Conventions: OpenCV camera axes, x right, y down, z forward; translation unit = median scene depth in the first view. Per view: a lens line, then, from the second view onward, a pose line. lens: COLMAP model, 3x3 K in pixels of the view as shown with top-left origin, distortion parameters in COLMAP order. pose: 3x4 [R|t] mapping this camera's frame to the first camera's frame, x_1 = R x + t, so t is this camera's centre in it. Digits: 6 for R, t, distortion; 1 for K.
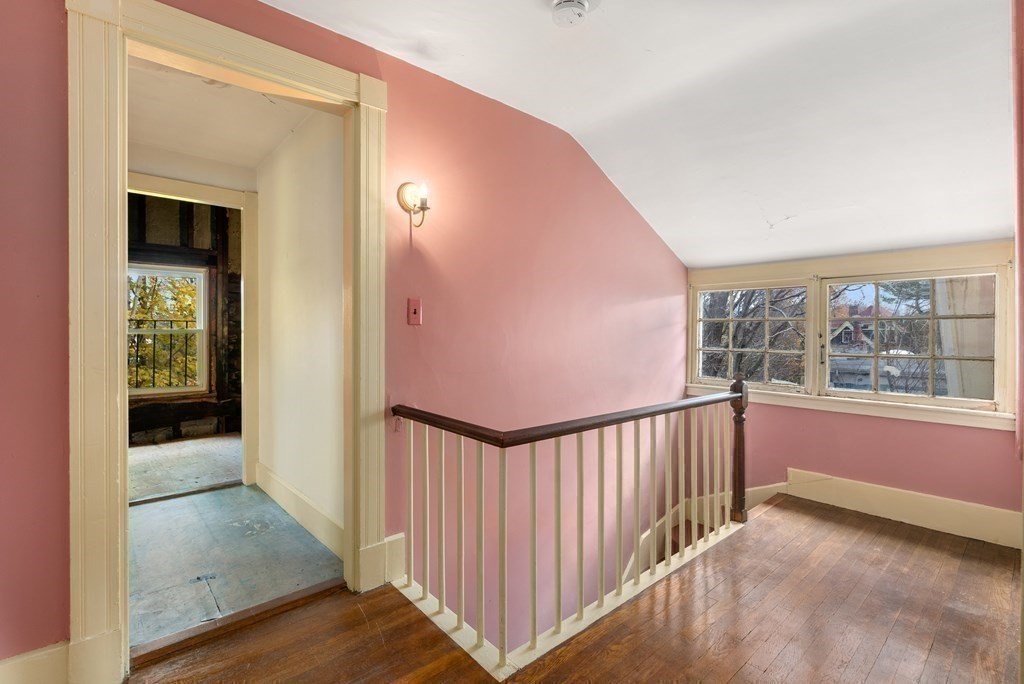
lens RADIAL K [[479.7, 0, 508.3], [0, 479.7, 337.3], [0, 0, 1]] dist [0.001996, 0.000371]
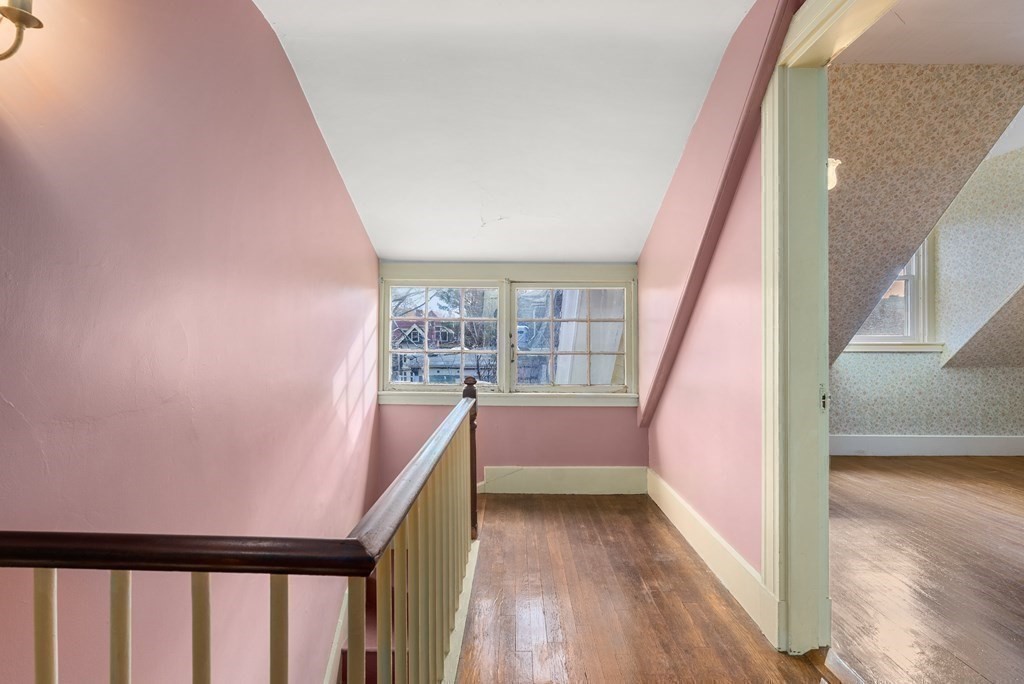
lens RADIAL K [[471.1, 0, 492.6], [0, 471.1, 331.8], [0, 0, 1]] dist [-0.003130, 0.000046]
pose [[0.665748, 0.002034, 0.746174, -0.150731], [0.007688, 0.999925, -0.009585, -0.002319], [-0.746137, 0.012118, 0.665682, 0.330430]]
